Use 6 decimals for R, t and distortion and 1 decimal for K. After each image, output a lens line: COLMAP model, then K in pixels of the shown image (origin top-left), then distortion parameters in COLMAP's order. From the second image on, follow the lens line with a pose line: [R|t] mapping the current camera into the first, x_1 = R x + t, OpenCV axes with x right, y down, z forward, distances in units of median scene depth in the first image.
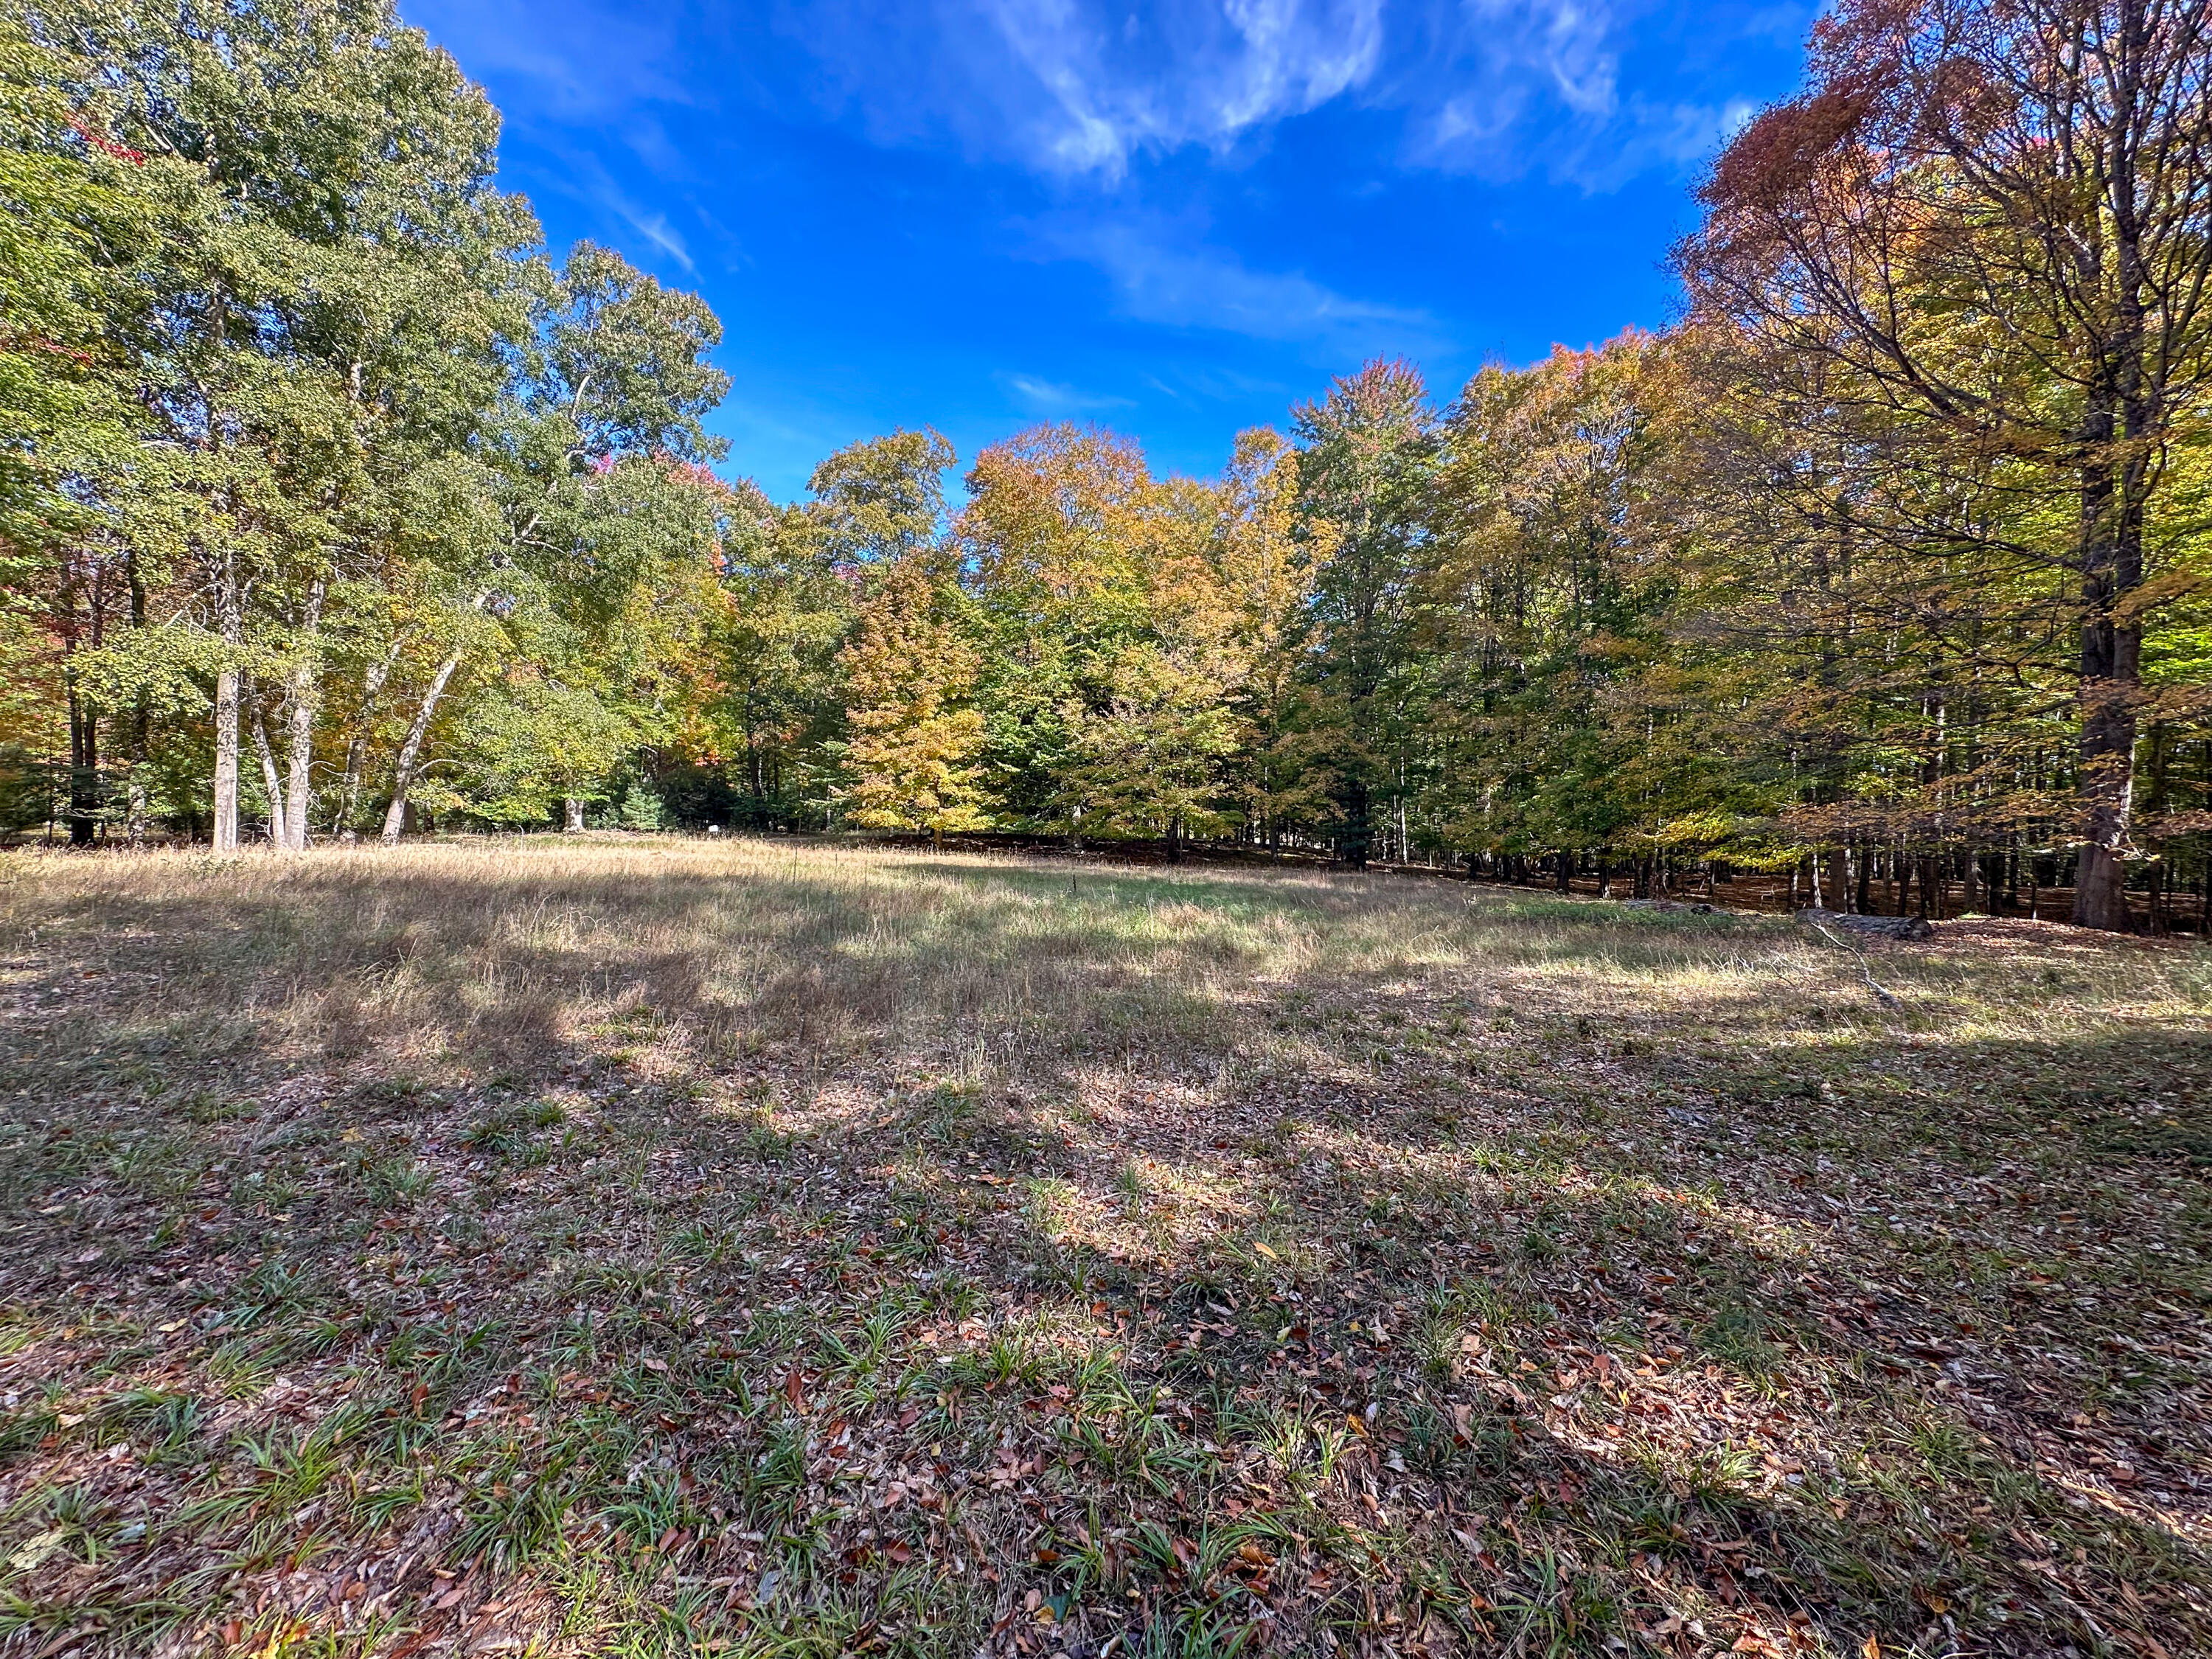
lens RADIAL K [[867.2, 0, 1106.0], [0, 867.2, 829.5], [0, 0, 1]] dist [0.001628, 0.000315]
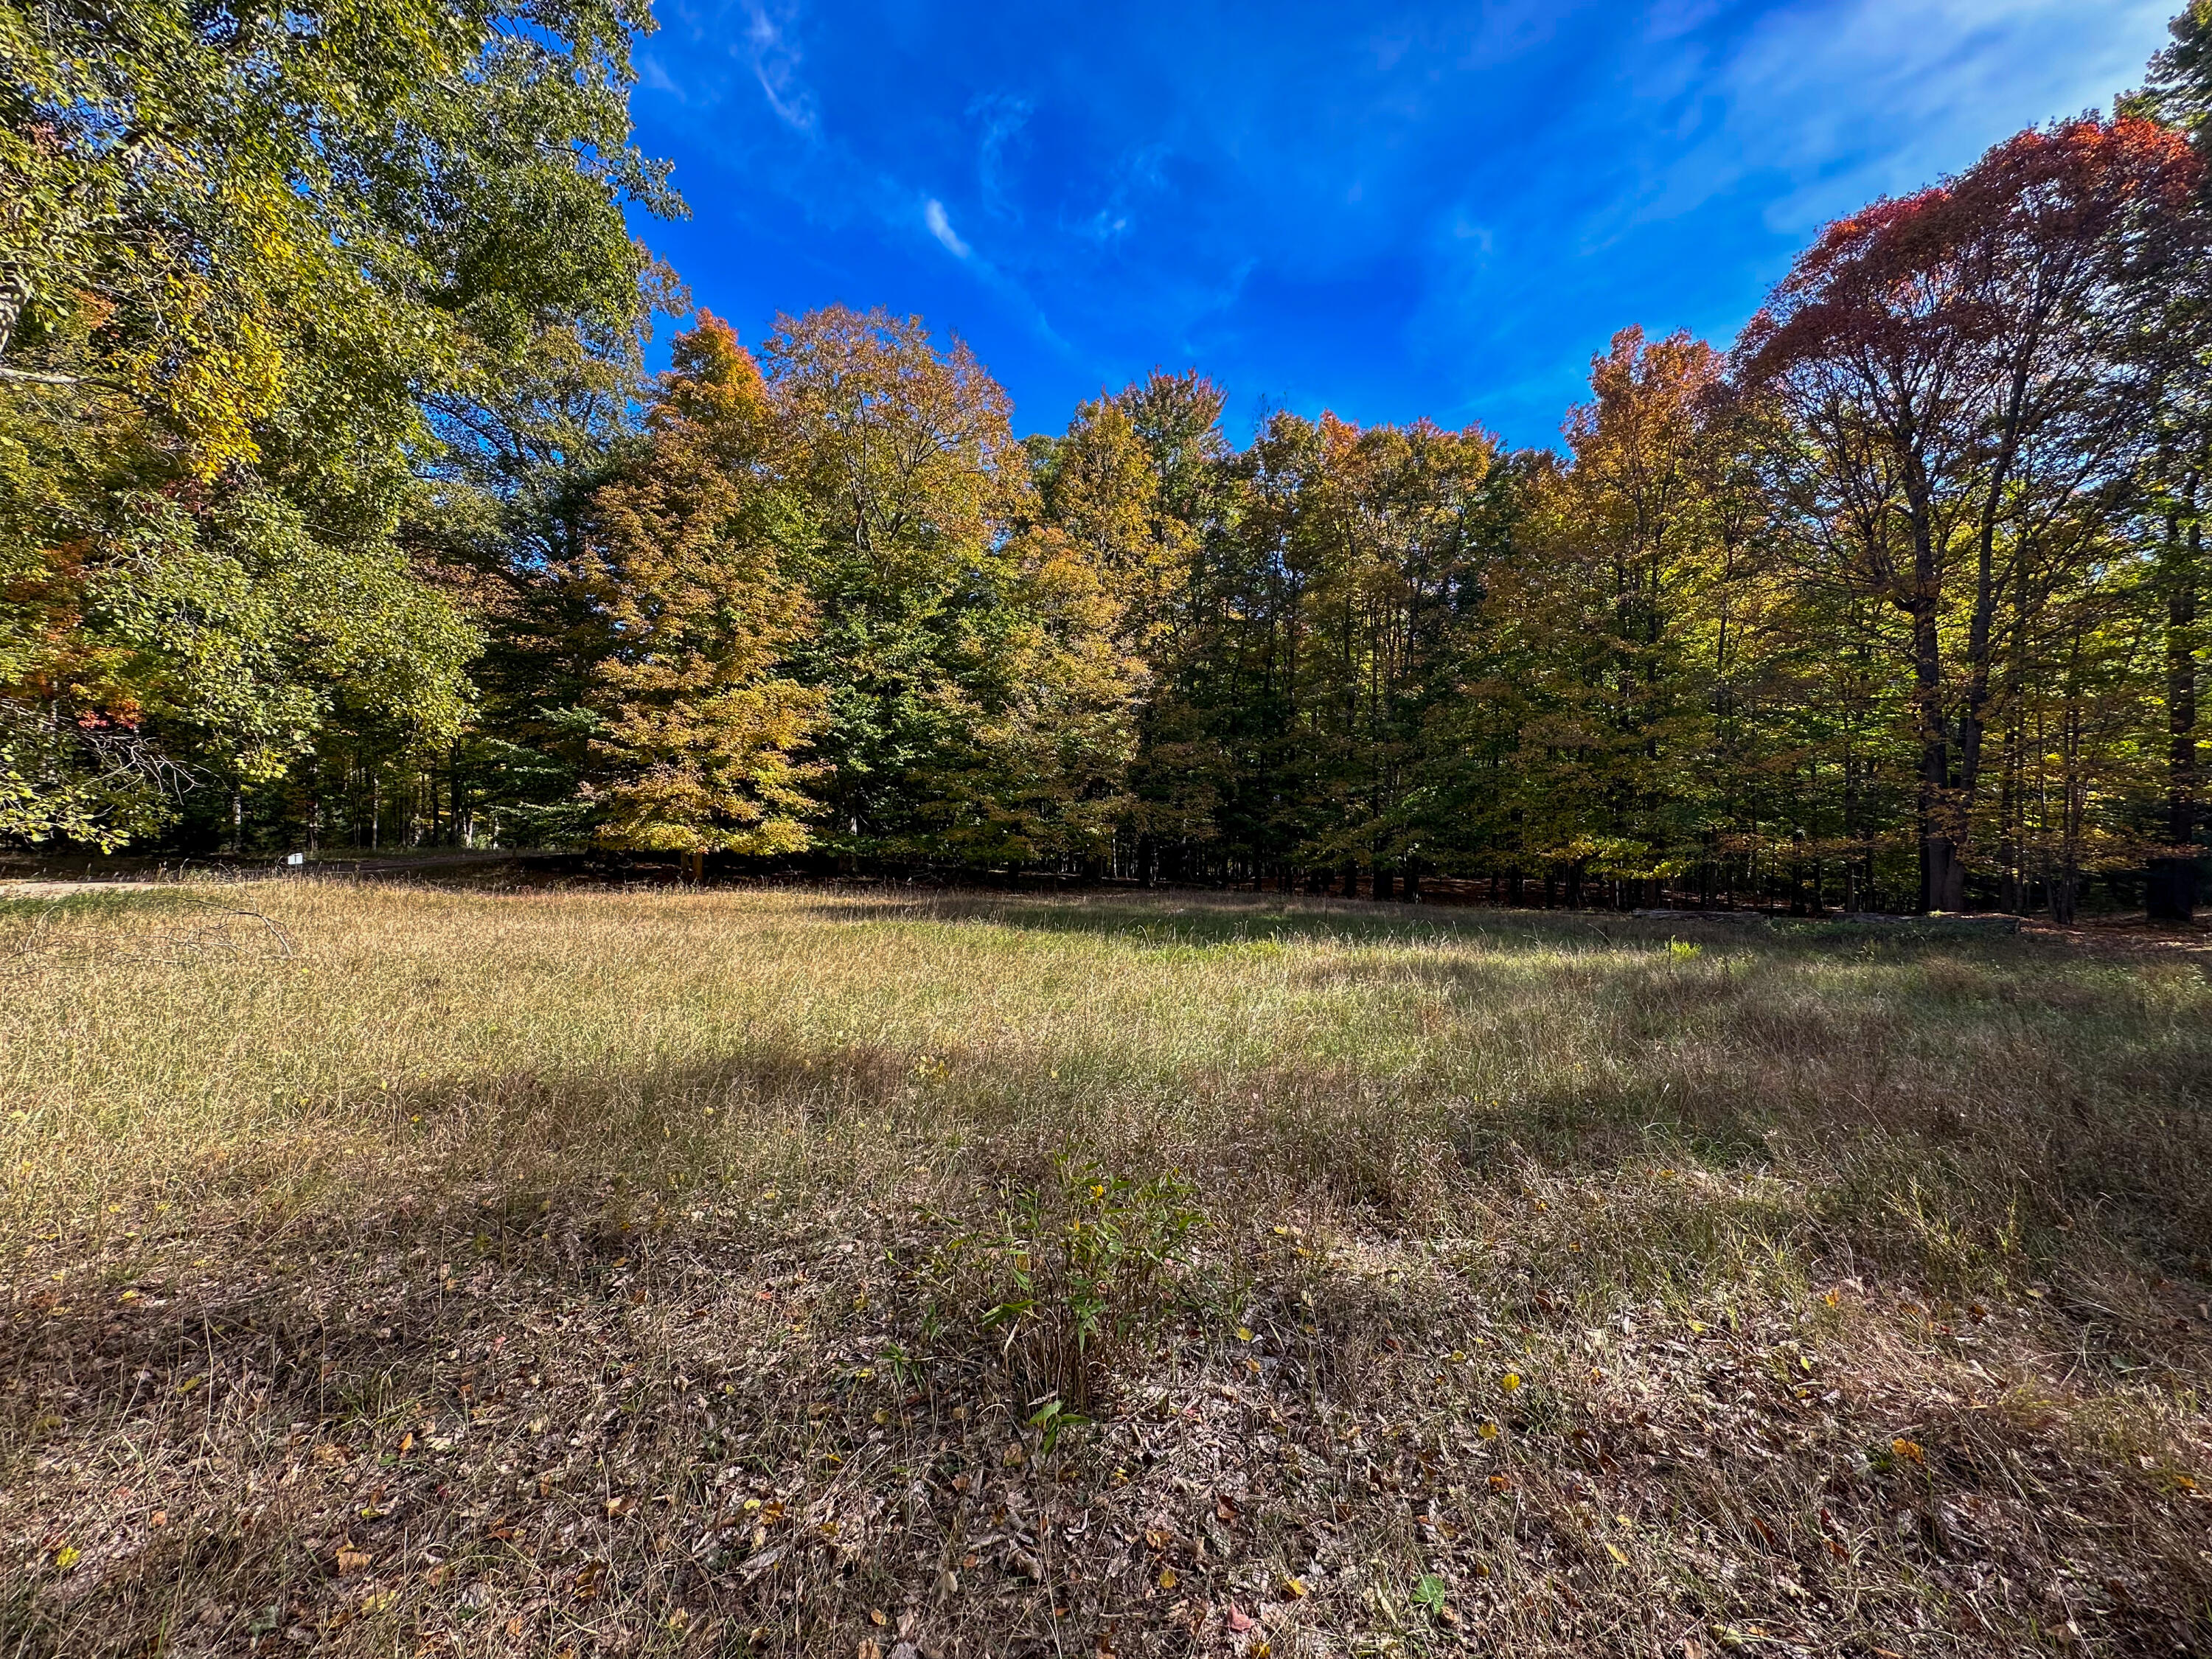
lens RADIAL K [[867.2, 0, 1106.0], [0, 867.2, 829.5], [0, 0, 1]] dist [0.001628, 0.000315]
pose [[0.769773, -0.000187, 0.638317, -0.417301], [0.007633, 0.999931, -0.008912, -0.009614], [-0.638272, 0.011732, 0.769722, 0.313429]]
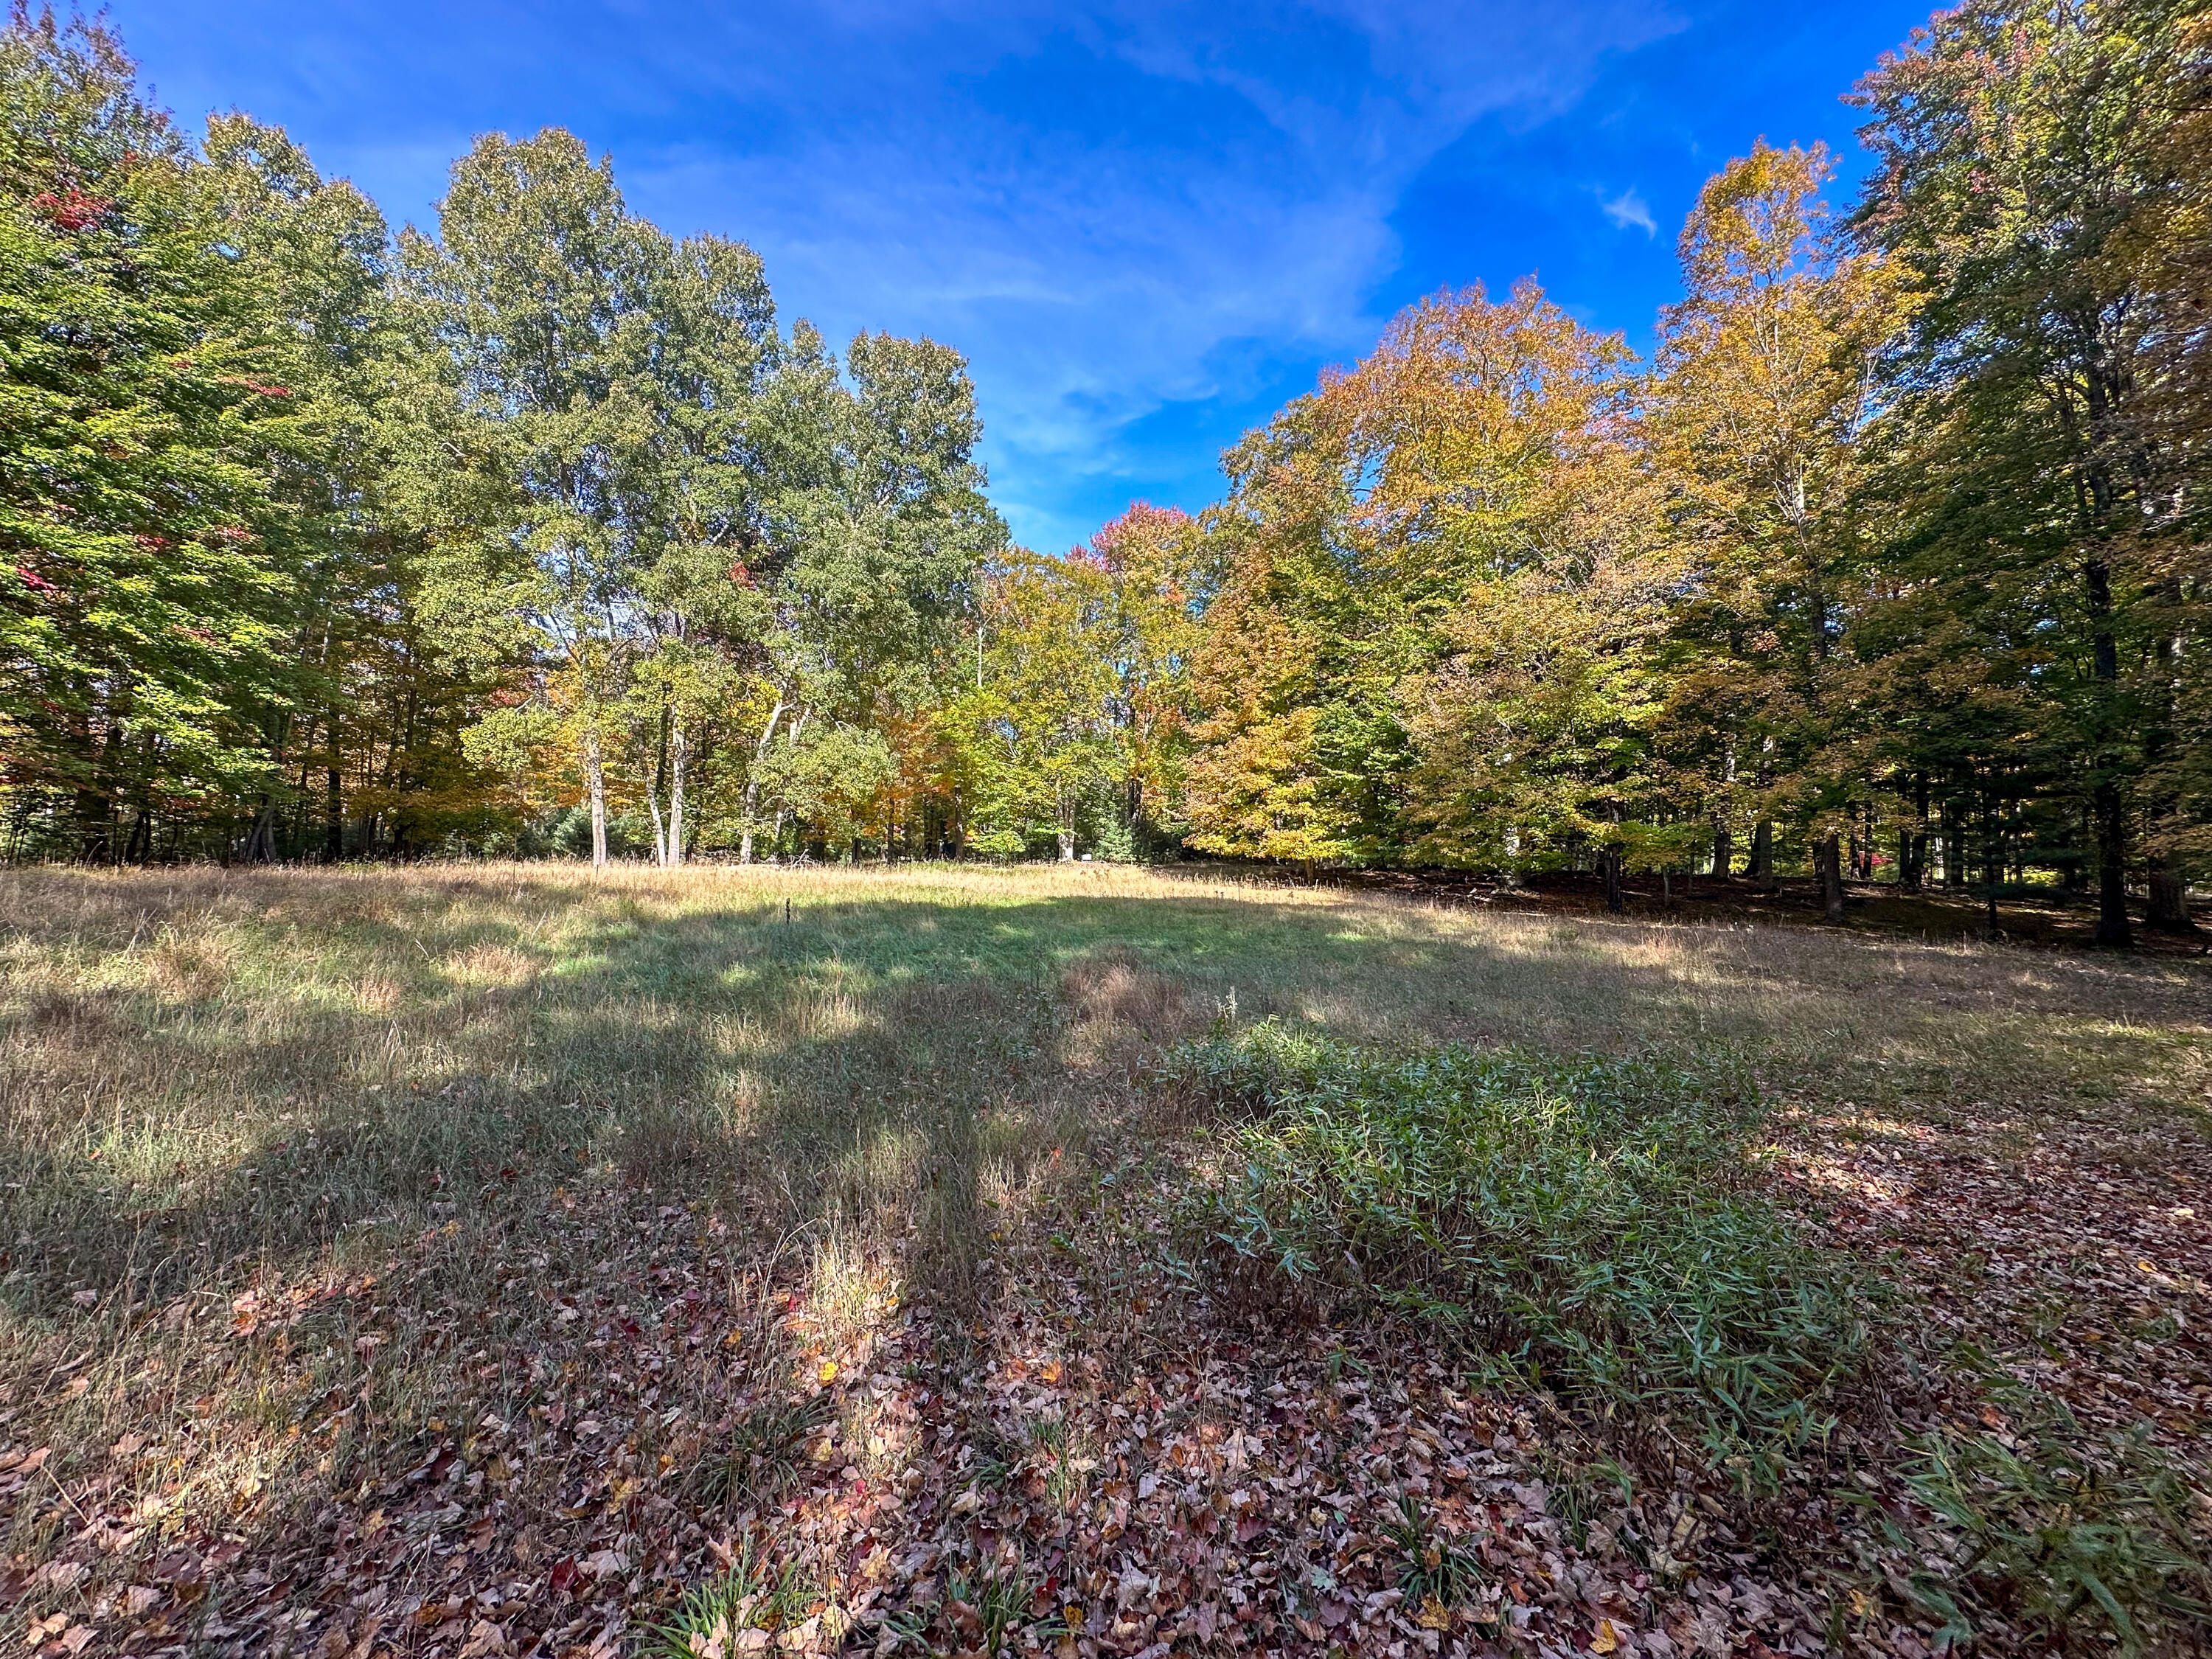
lens RADIAL K [[867.2, 0, 1106.0], [0, 867.2, 829.5], [0, 0, 1]] dist [0.001628, 0.000315]
pose [[0.690569, -0.026864, -0.722767, 0.296826], [-0.008735, 0.998927, -0.045474, 0.012961], [0.723214, 0.037716, 0.689594, 0.320889]]
